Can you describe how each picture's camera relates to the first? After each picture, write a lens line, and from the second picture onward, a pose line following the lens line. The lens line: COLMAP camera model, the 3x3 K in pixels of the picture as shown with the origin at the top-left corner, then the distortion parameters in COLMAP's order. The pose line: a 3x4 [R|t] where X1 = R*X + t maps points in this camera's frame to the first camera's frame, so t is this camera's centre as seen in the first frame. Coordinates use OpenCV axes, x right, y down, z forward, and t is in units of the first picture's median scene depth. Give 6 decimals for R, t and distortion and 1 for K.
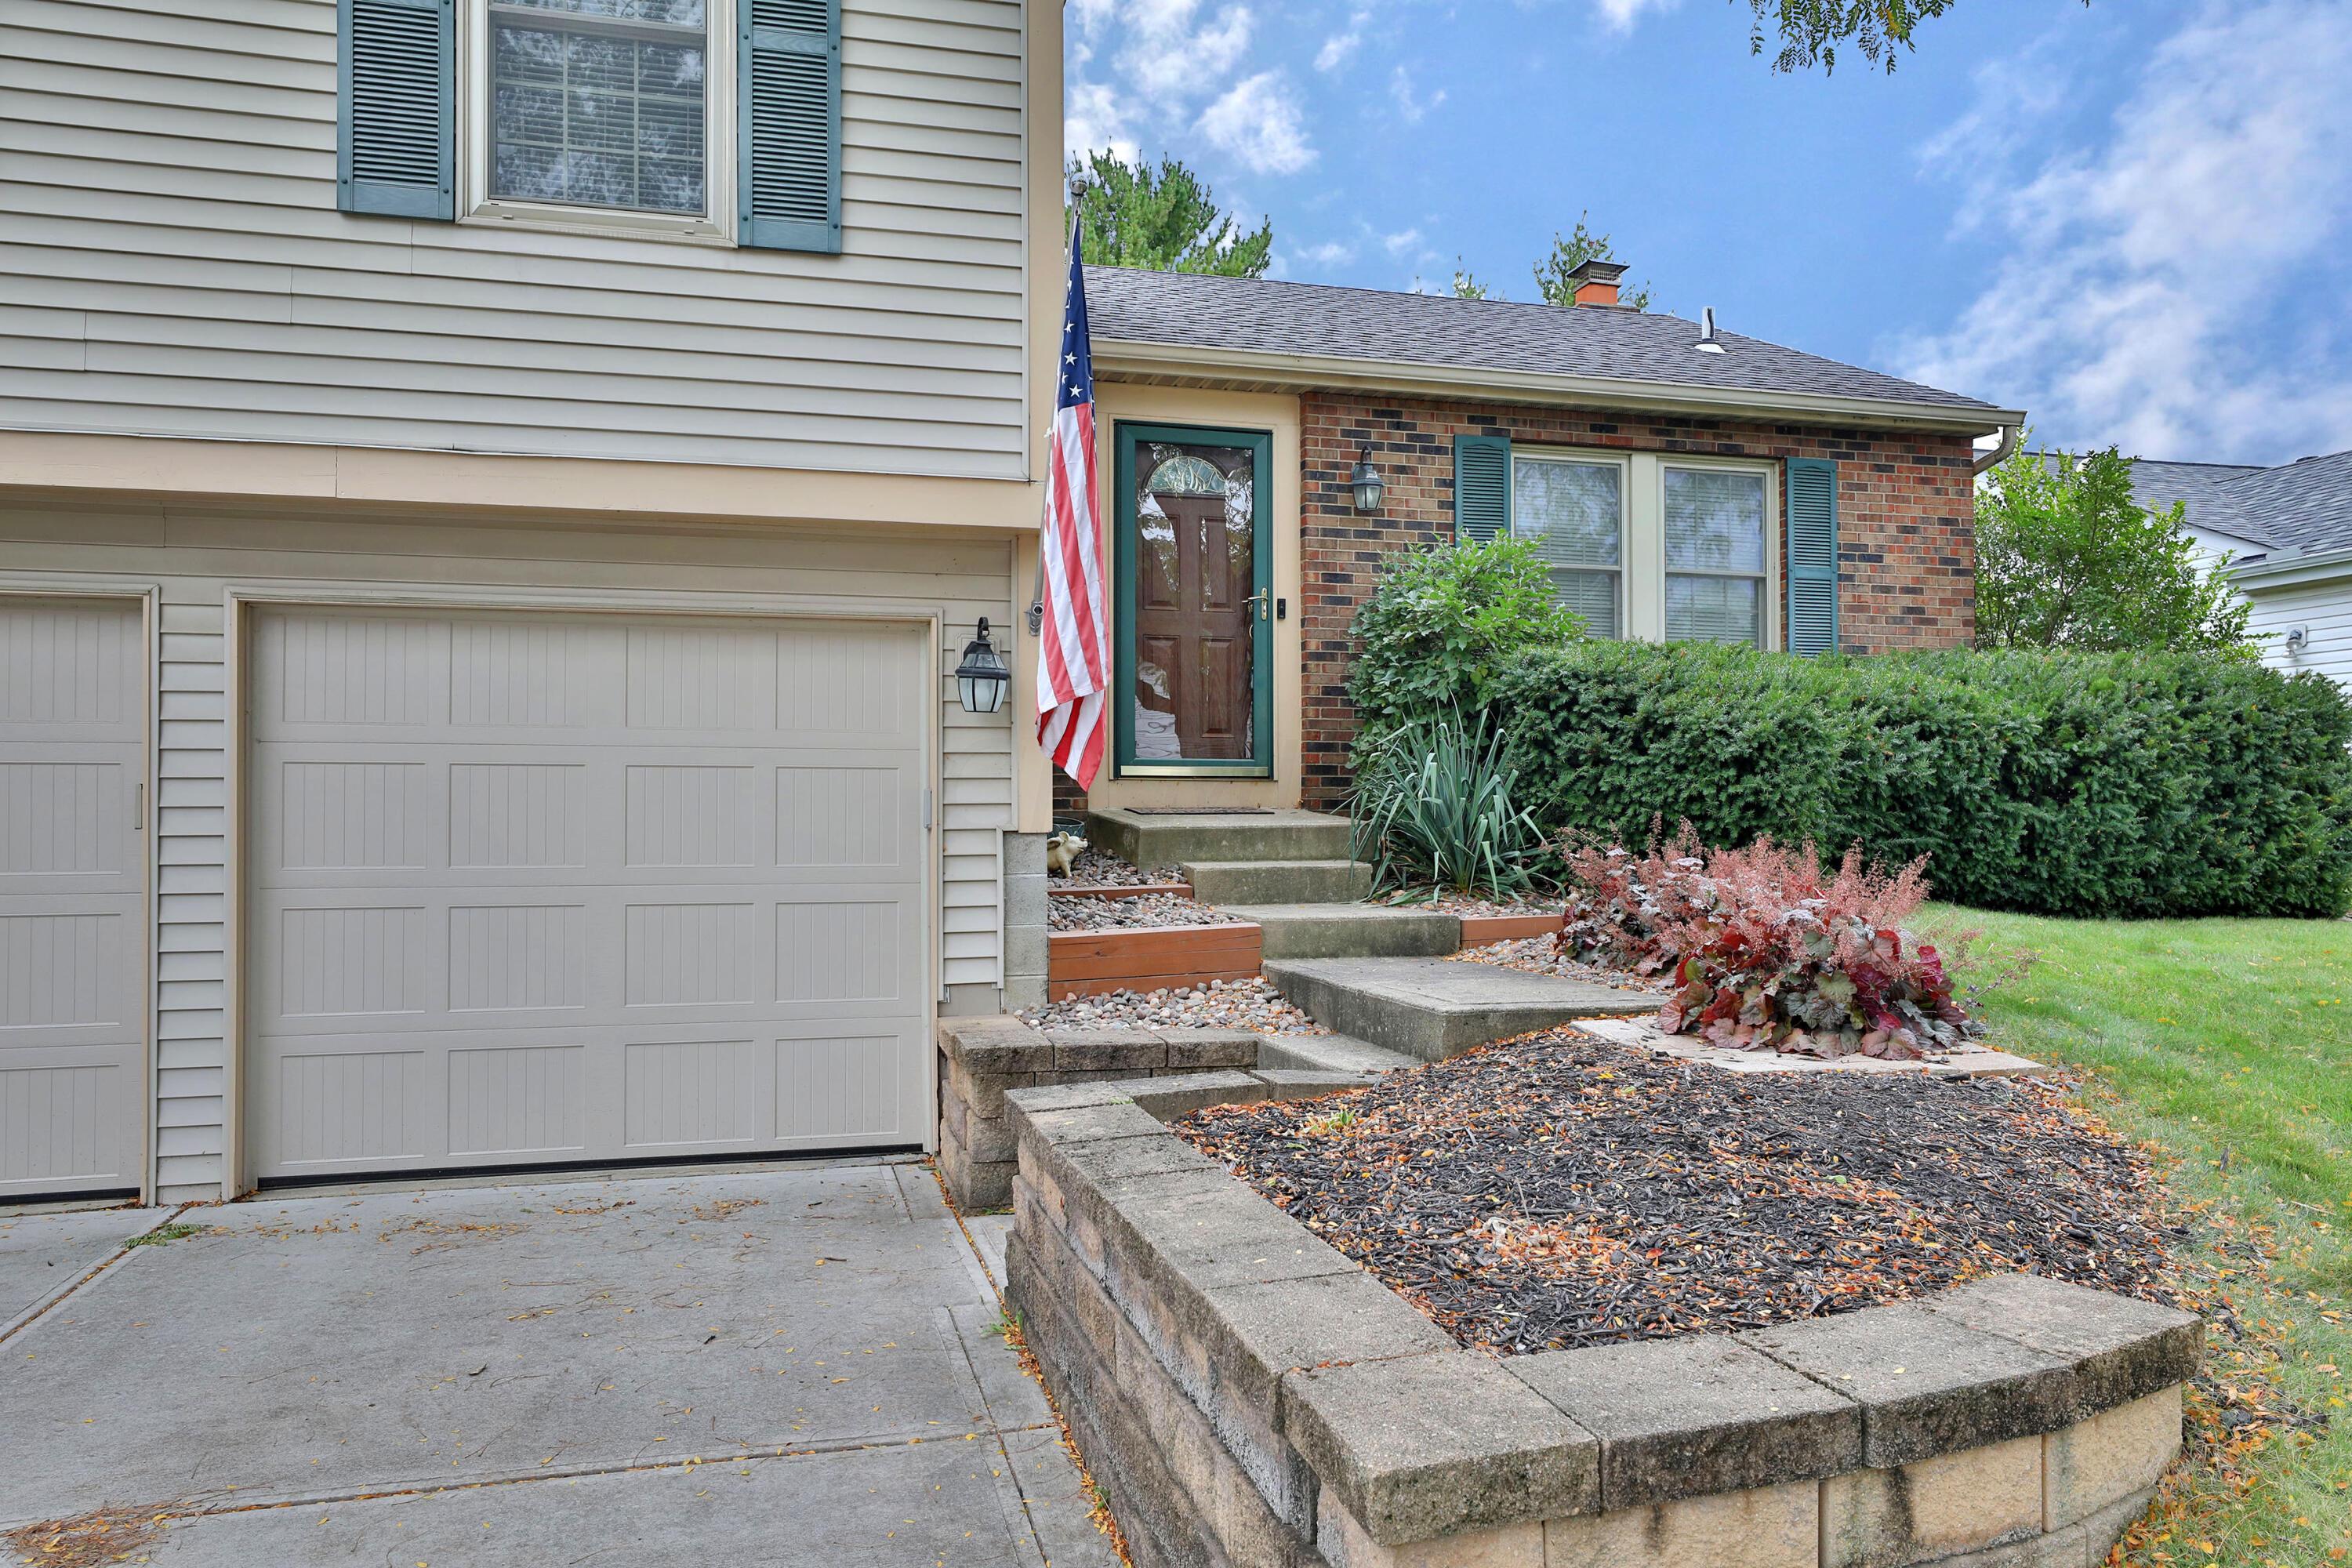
lens RADIAL K [[1534.6, 0, 1191.0], [0, 1534.6, 786.1], [0, 0, 1]] dist [-0.005272, -0.000281]
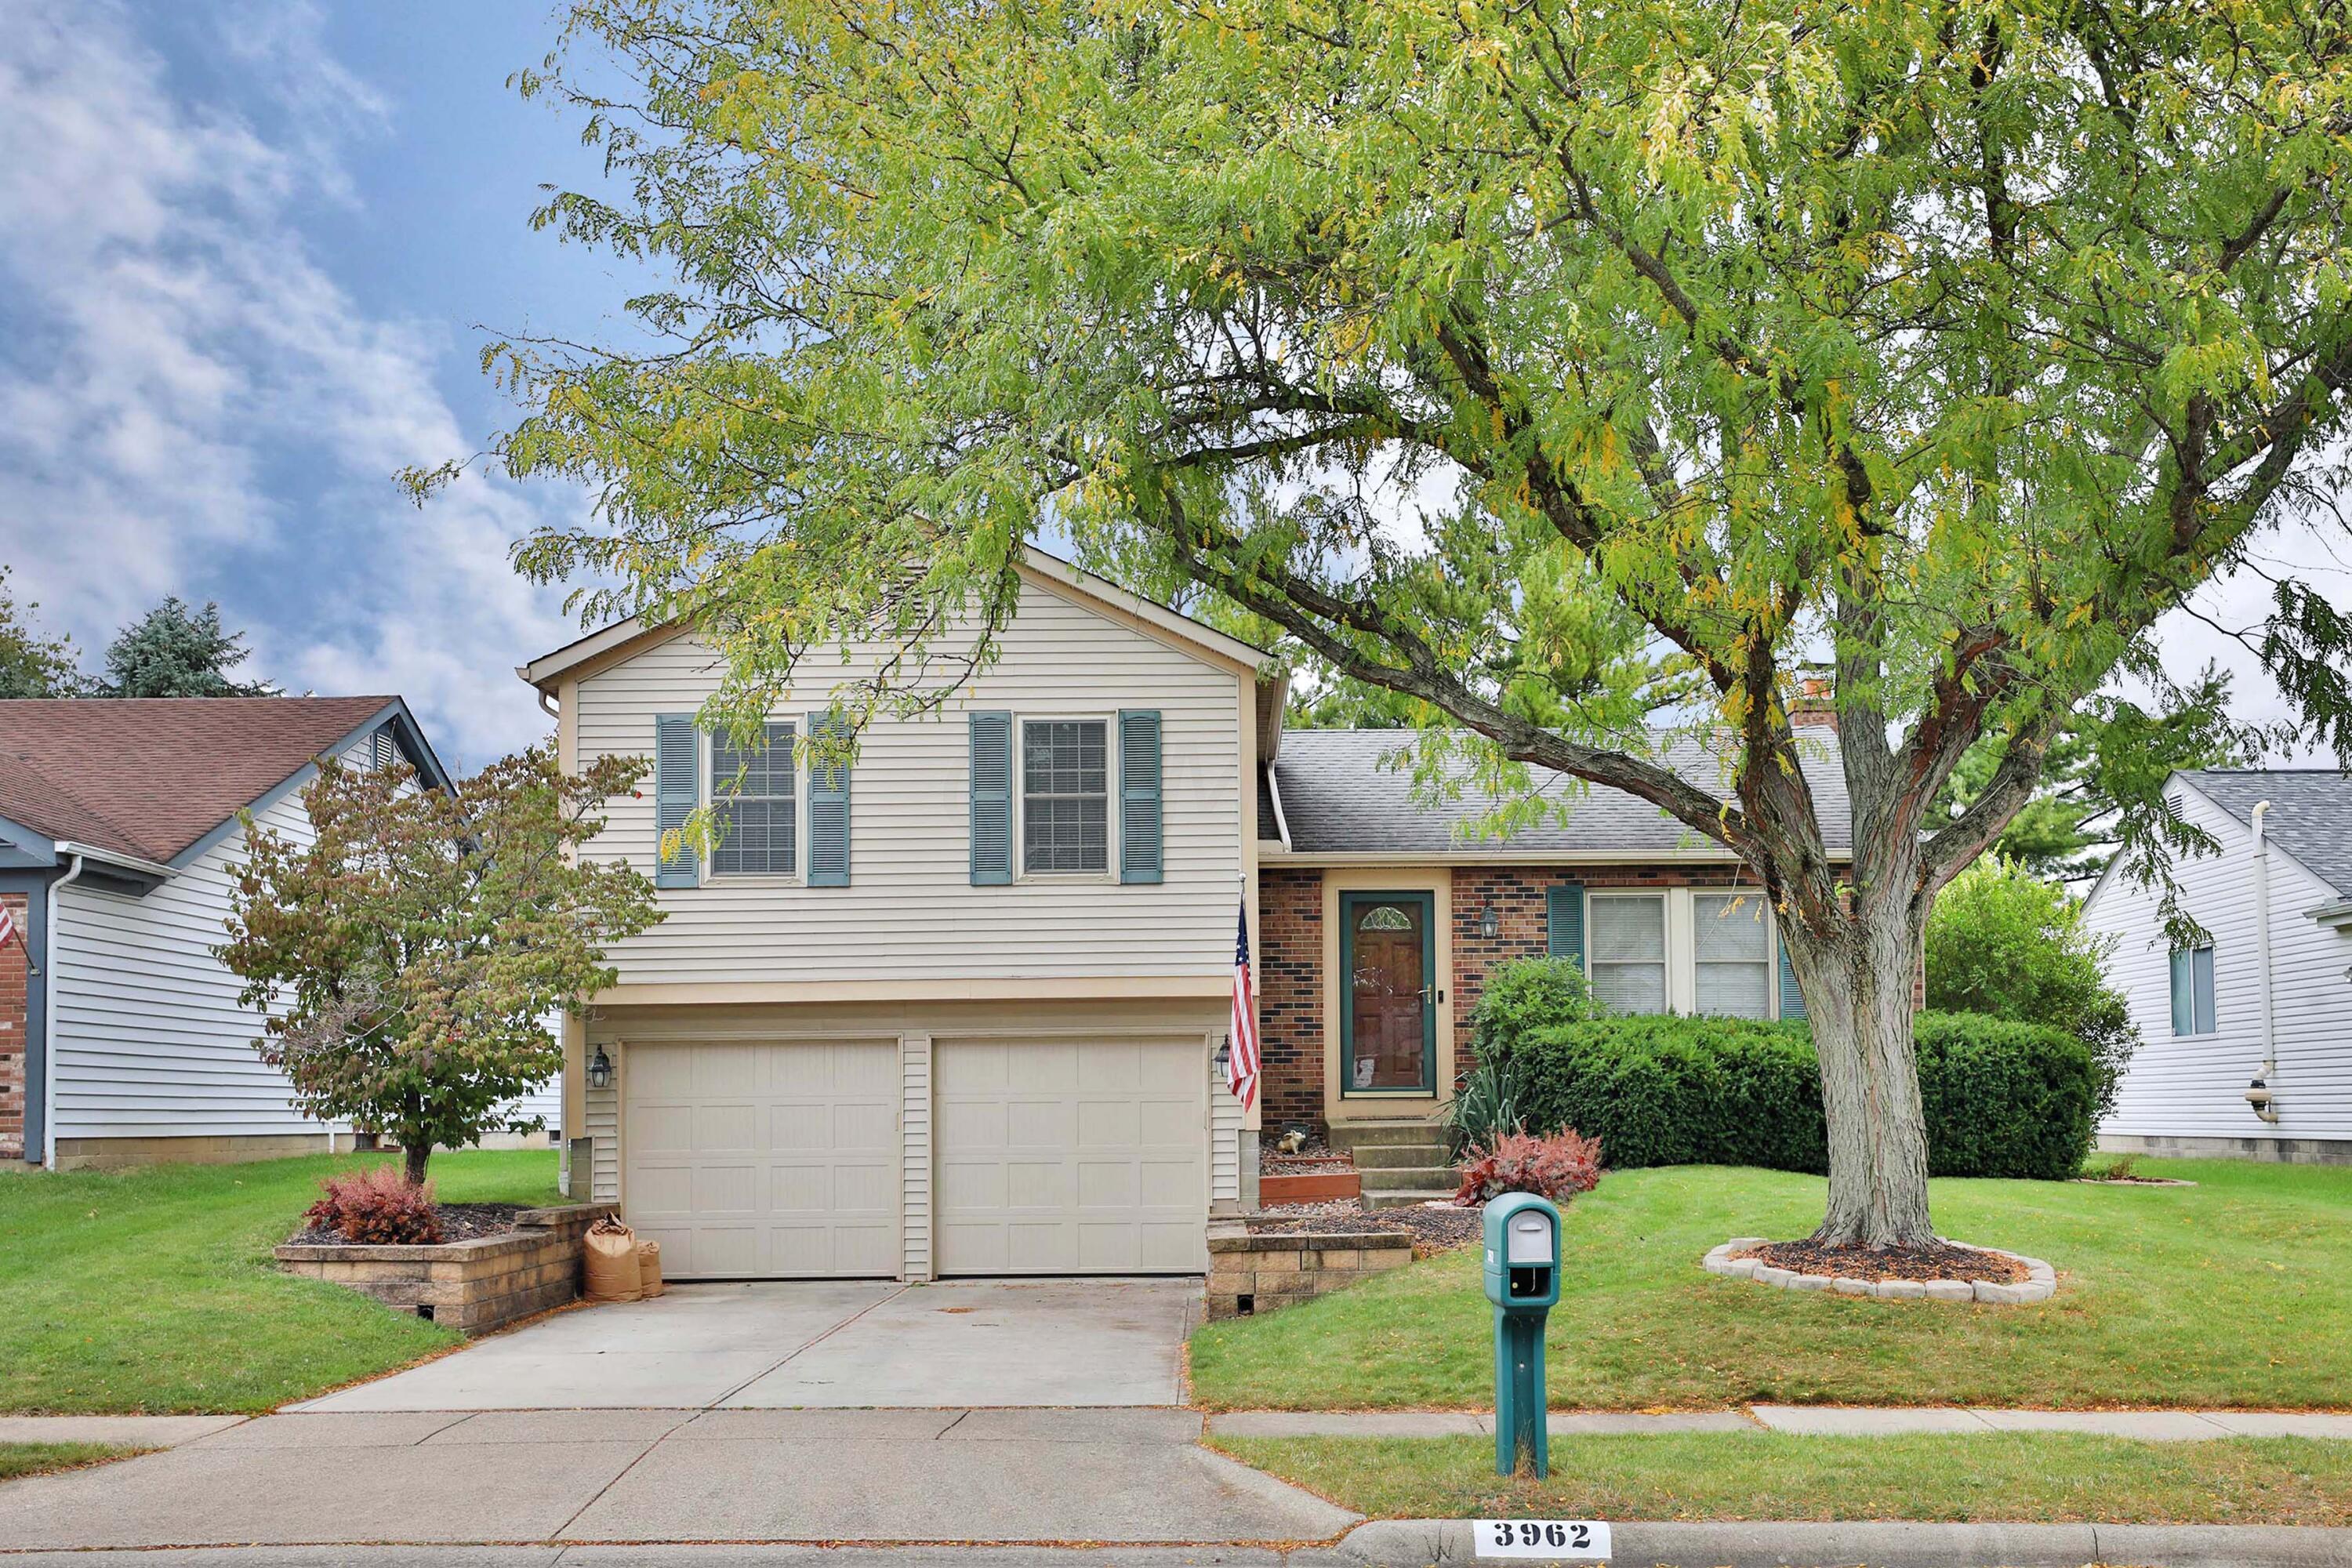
lens RADIAL K [[2362.0, 0, 1173.5], [0, 2362.0, 780.2], [0, 0, 1]] dist [0.002279, 0.000000]
pose [[0.953999, -0.050669, -0.295496, 0.670387], [0.014164, 0.992132, -0.124396, -0.039364], [0.299474, 0.114488, 0.947210, -1.891295]]
